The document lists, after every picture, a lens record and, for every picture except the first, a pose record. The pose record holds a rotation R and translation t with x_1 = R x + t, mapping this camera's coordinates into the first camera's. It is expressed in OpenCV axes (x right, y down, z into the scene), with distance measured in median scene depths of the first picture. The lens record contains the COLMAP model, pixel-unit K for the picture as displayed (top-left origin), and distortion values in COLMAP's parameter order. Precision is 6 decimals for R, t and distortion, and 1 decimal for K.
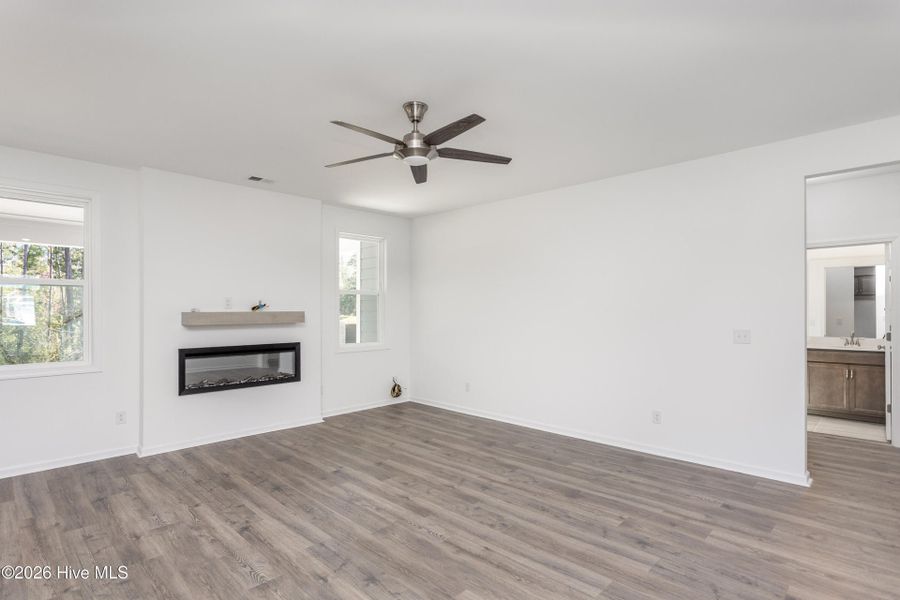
lens RADIAL K [[449.7, 0, 439.3], [0, 449.7, 312.5], [0, 0, 1]] dist [-0.005130, -0.000234]
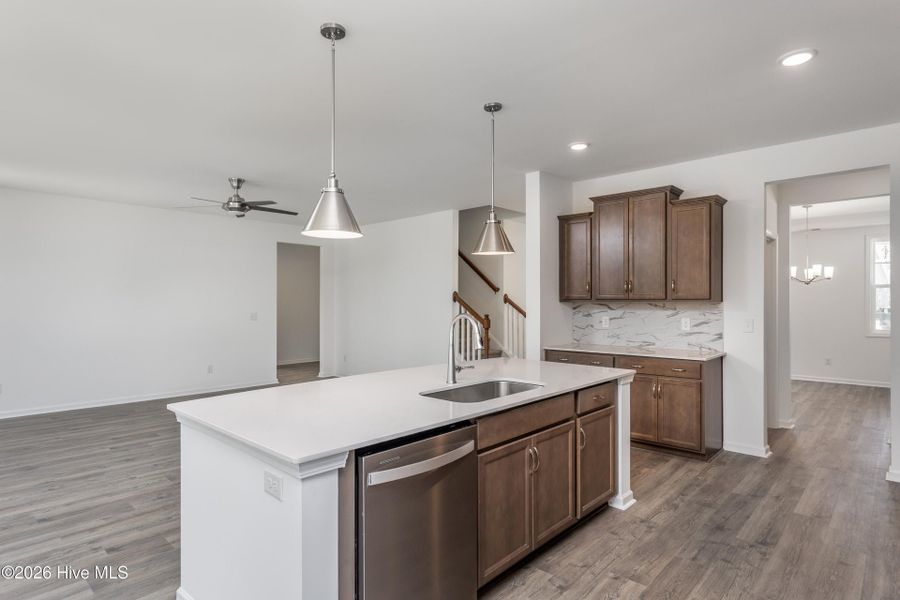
lens RADIAL K [[513.3, 0, 450.0], [0, 513.3, 300.0], [0, 0, 1]] dist [-0.003517, -0.000448]
pose [[-0.019919, 0.002573, 0.999798, -1.697781], [0.001853, 0.999995, -0.002537, -0.014532], [-0.999800, 0.001803, -0.019924, 0.201054]]
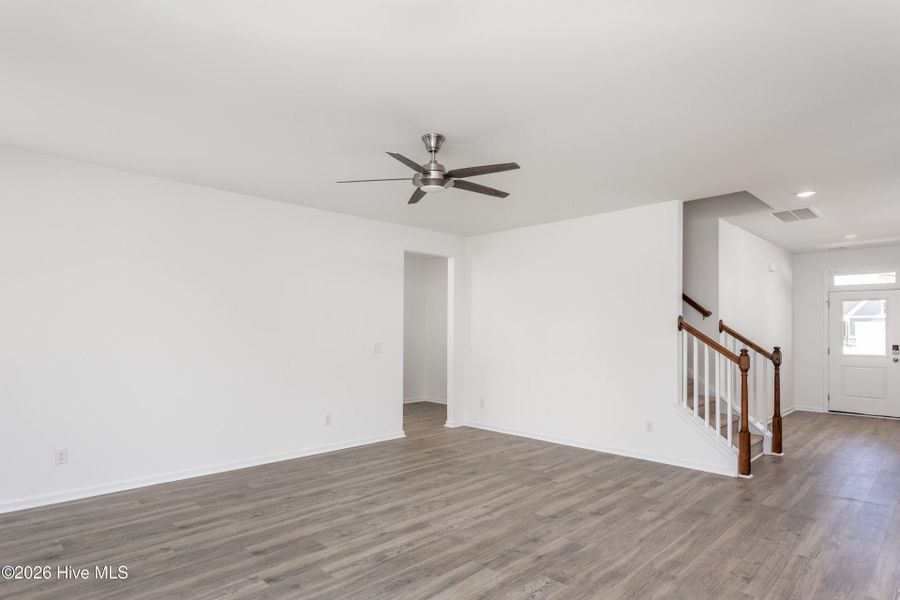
lens RADIAL K [[506.9, 0, 449.2], [0, 506.9, 325.4], [0, 0, 1]] dist [0.001563, 0.000260]
pose [[0.000686, 0.012040, 0.999927, -1.071219], [0.000578, 0.999927, -0.012040, -0.006002], [-1.000000, 0.000586, 0.000679, 0.820029]]
